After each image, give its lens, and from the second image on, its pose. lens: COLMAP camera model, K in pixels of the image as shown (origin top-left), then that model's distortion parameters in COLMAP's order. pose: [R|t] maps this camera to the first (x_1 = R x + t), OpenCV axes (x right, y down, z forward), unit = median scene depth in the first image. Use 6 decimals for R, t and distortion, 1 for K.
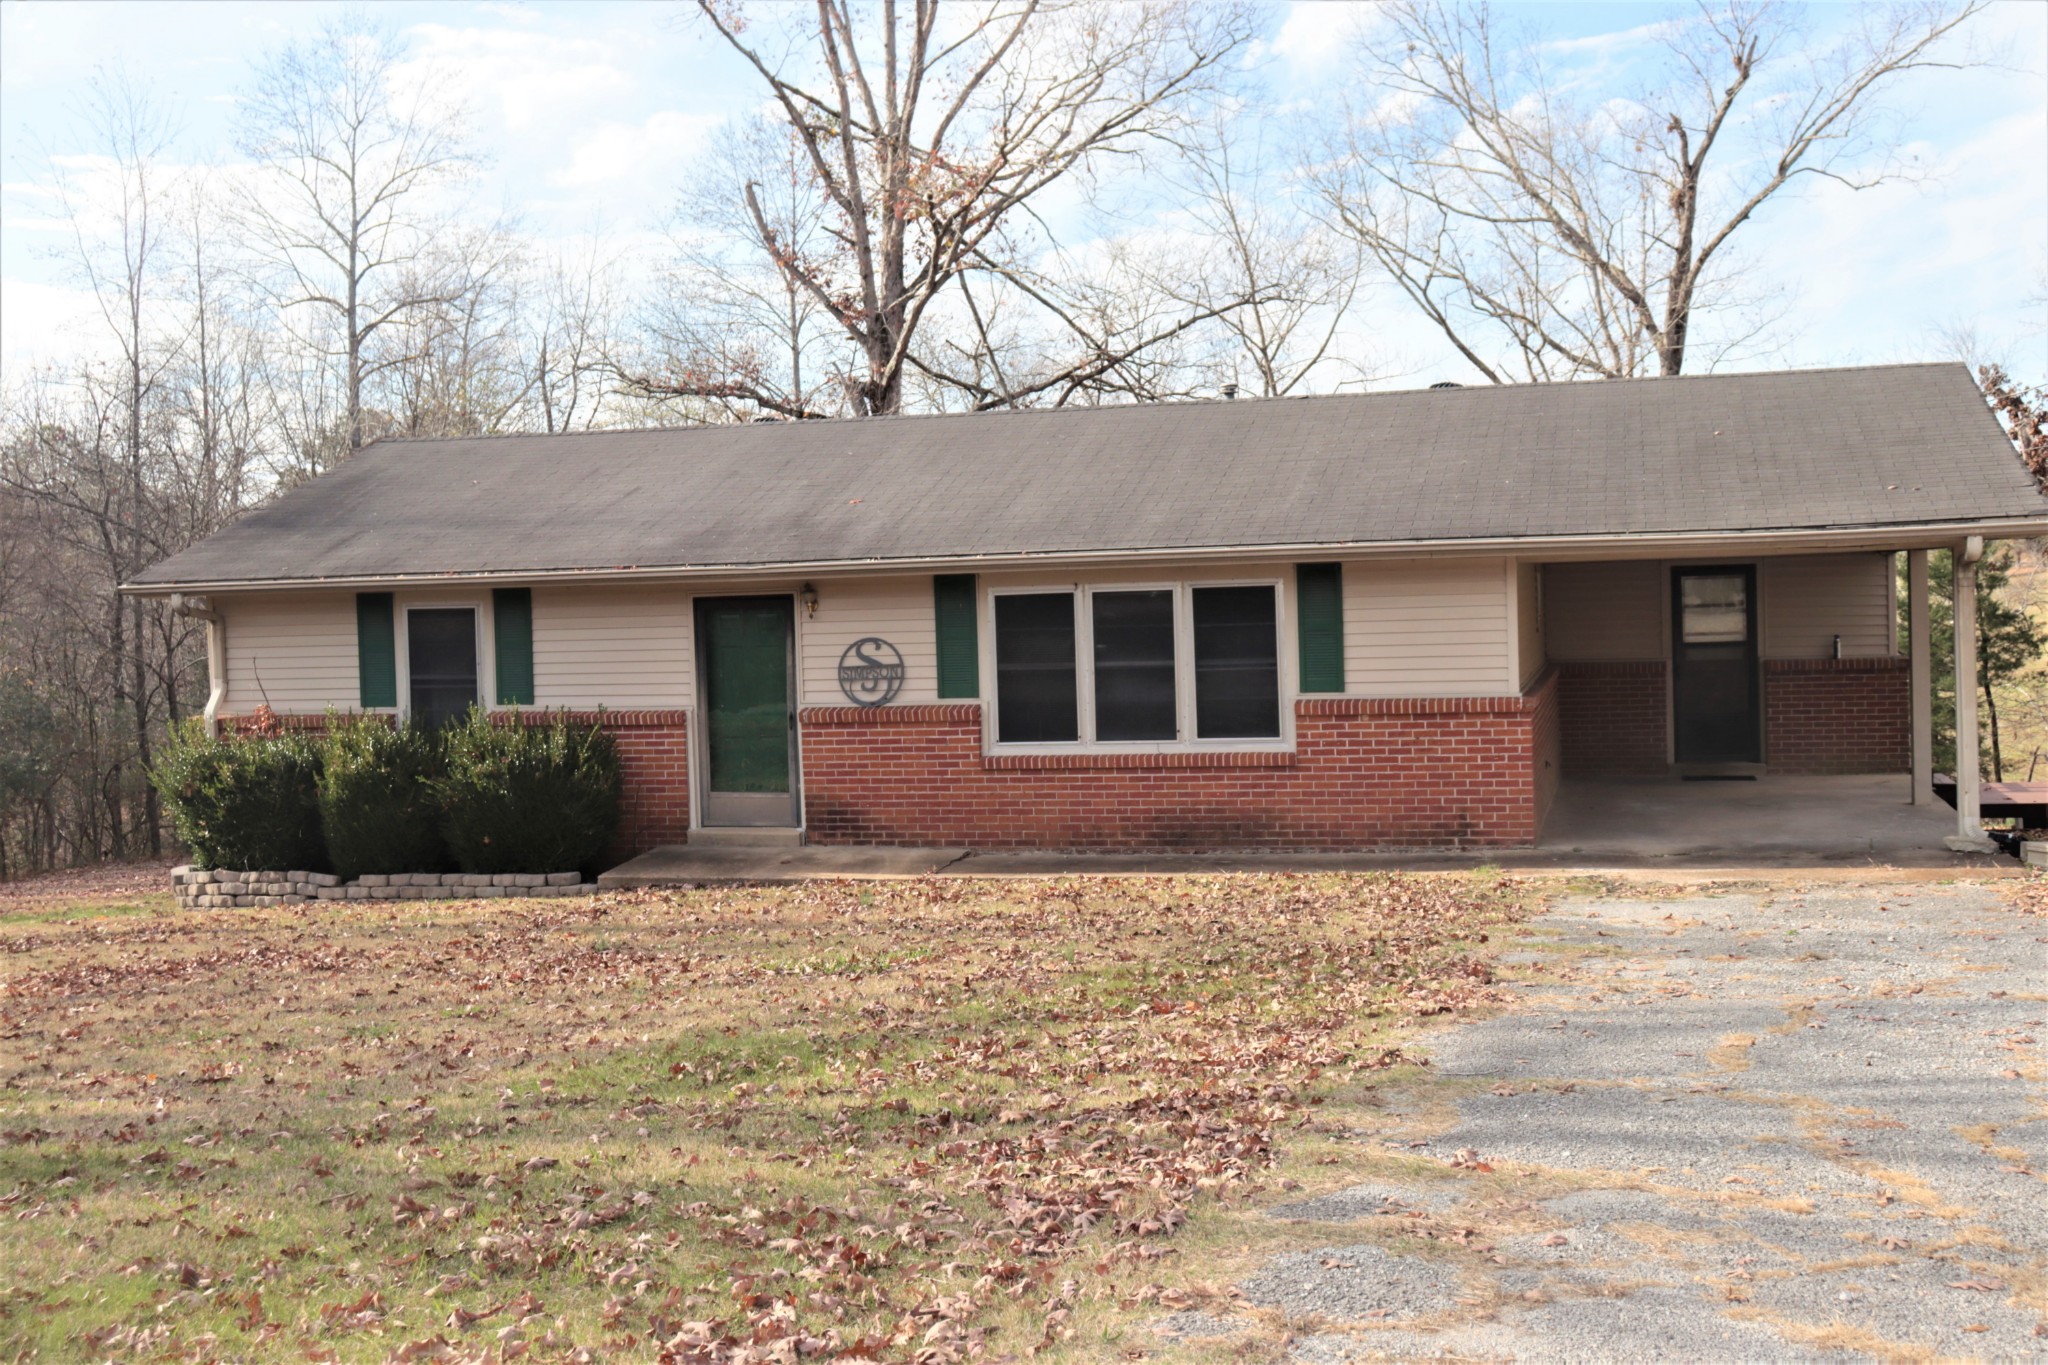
lens RADIAL K [[2392.7, 0, 981.7], [0, 2392.7, 688.5], [0, 0, 1]] dist [-0.091468, 0.288963]
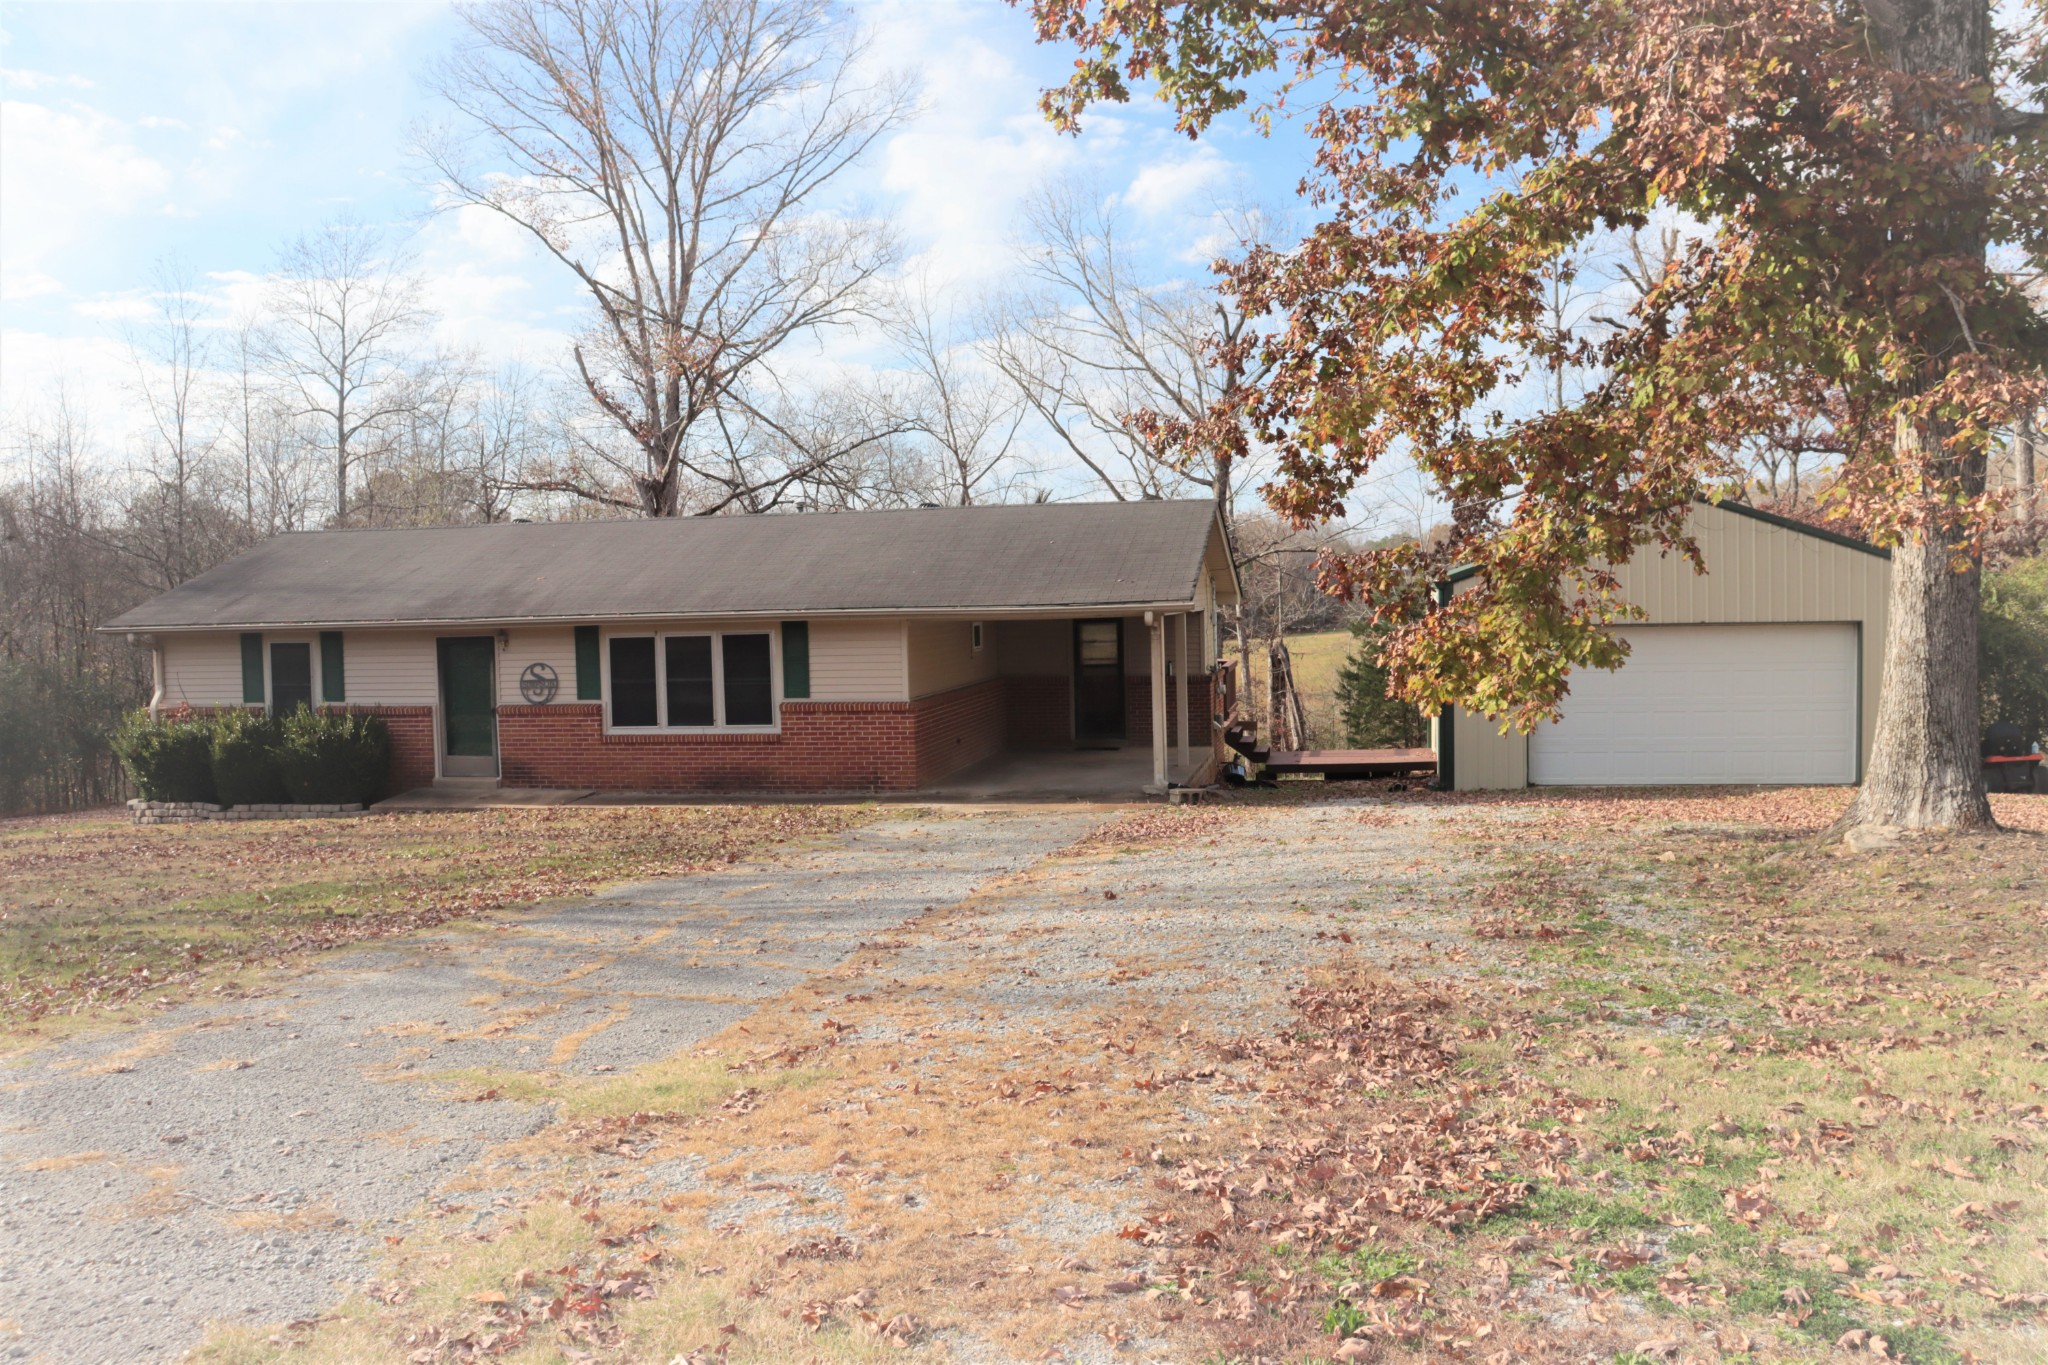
lens RADIAL K [[1807.8, 0, 1034.5], [0, 1807.8, 674.3], [0, 0, 1]] dist [-0.176721, 0.165381]
pose [[0.997451, 0.004037, 0.071247, 0.207928], [-0.004175, 0.999990, 0.001792, -0.017062], [-0.071239, -0.002085, 0.997457, -0.257926]]
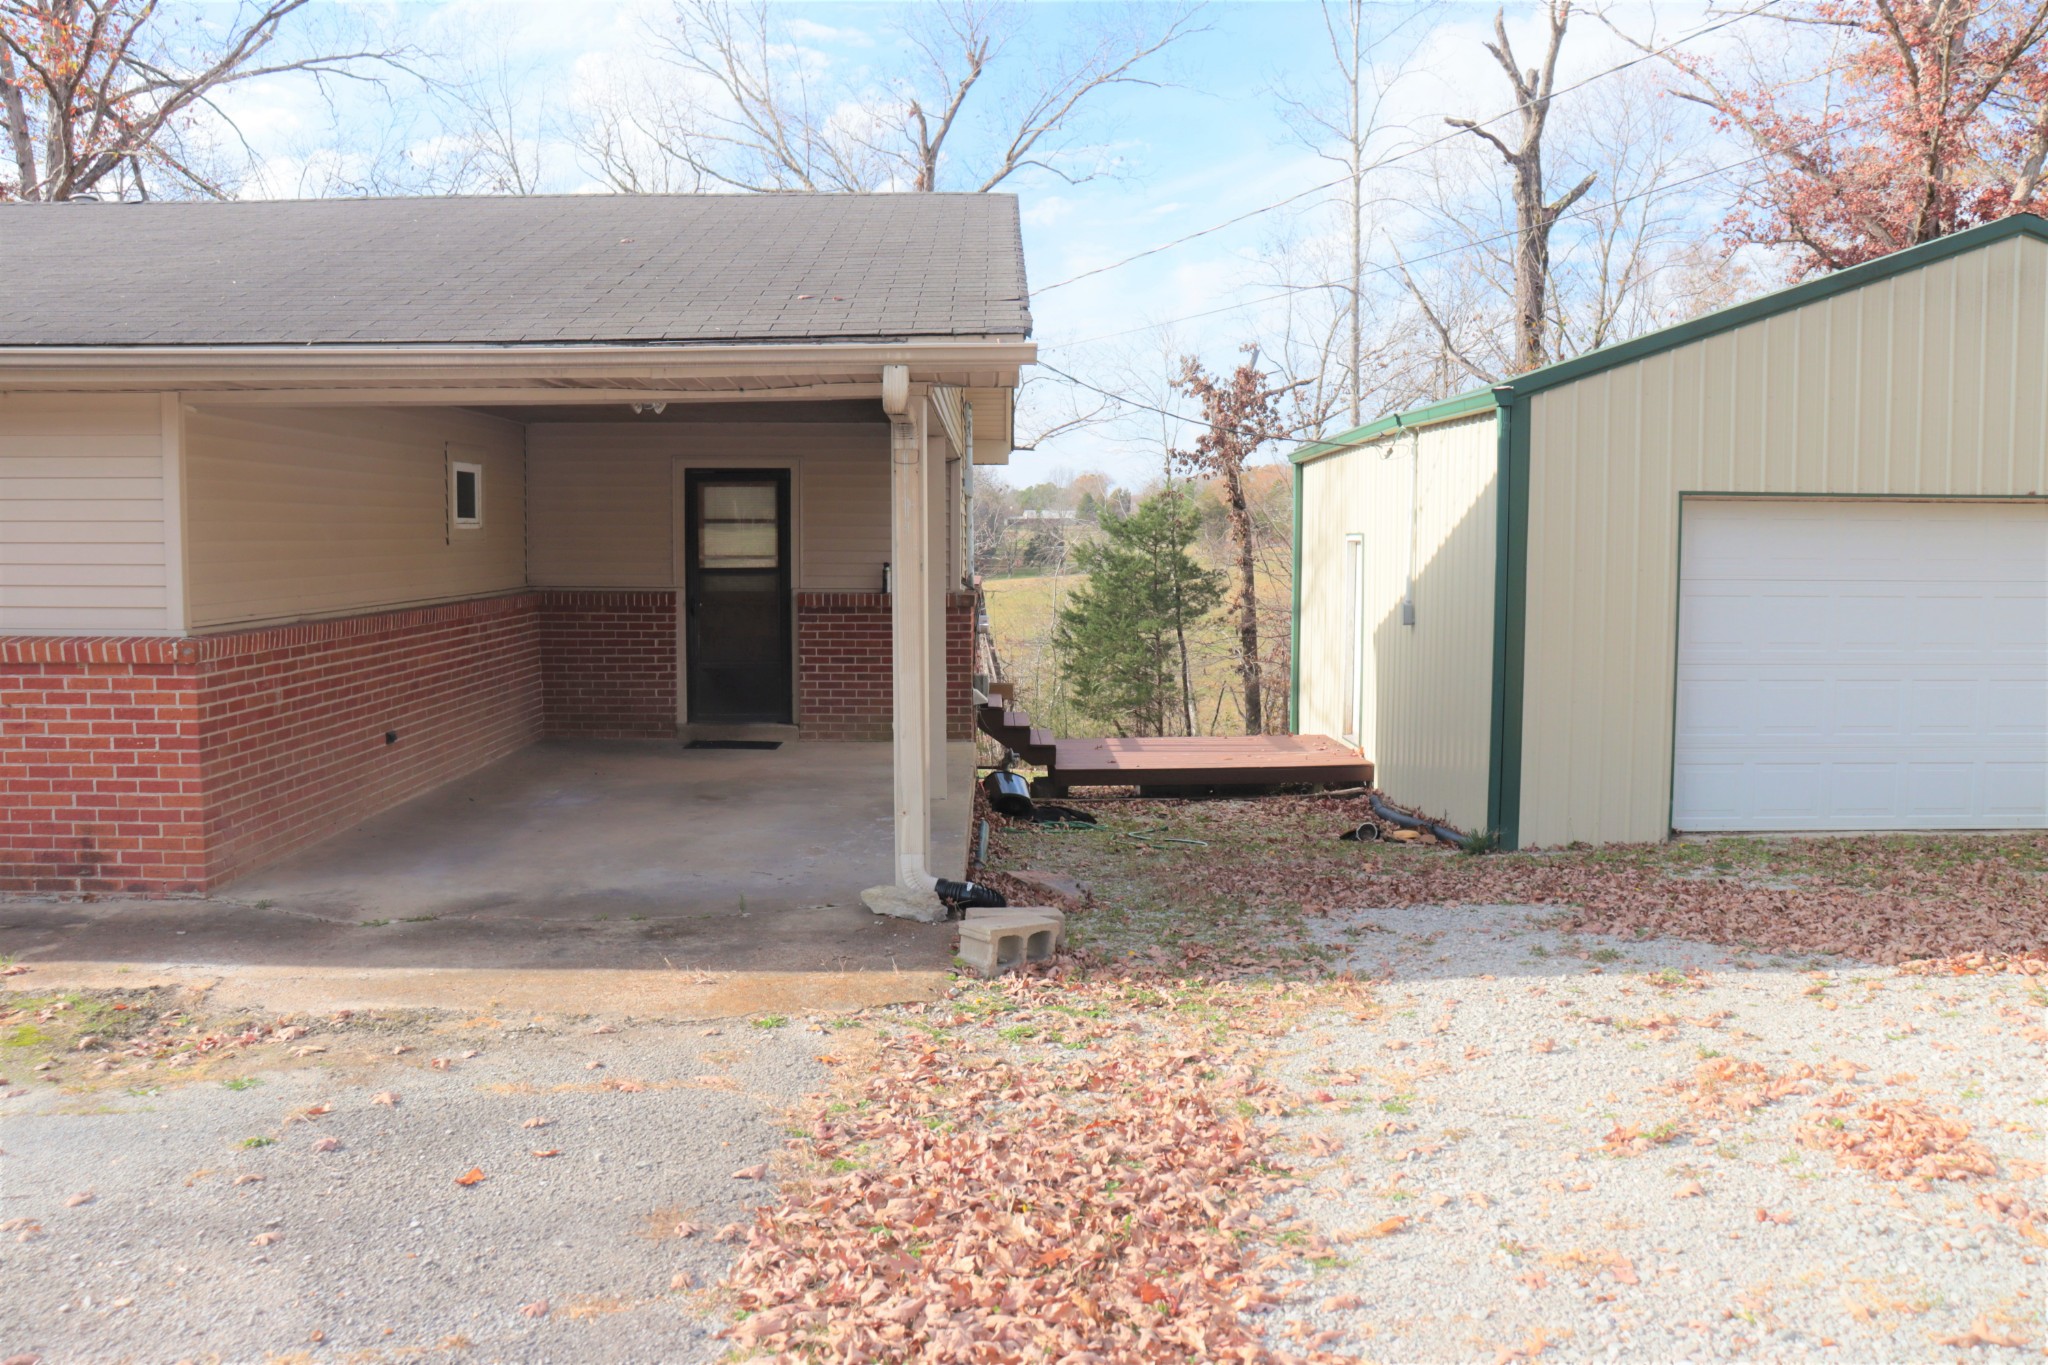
lens RADIAL K [[1698.7, 0, 1028.9], [0, 1698.7, 675.9], [0, 0, 1]] dist [-0.176088, 0.167151]
pose [[0.961094, 0.013553, 0.275887, 0.291484], [-0.022692, 0.999293, 0.029960, -0.003403], [-0.275287, -0.035055, 0.960723, 0.522494]]
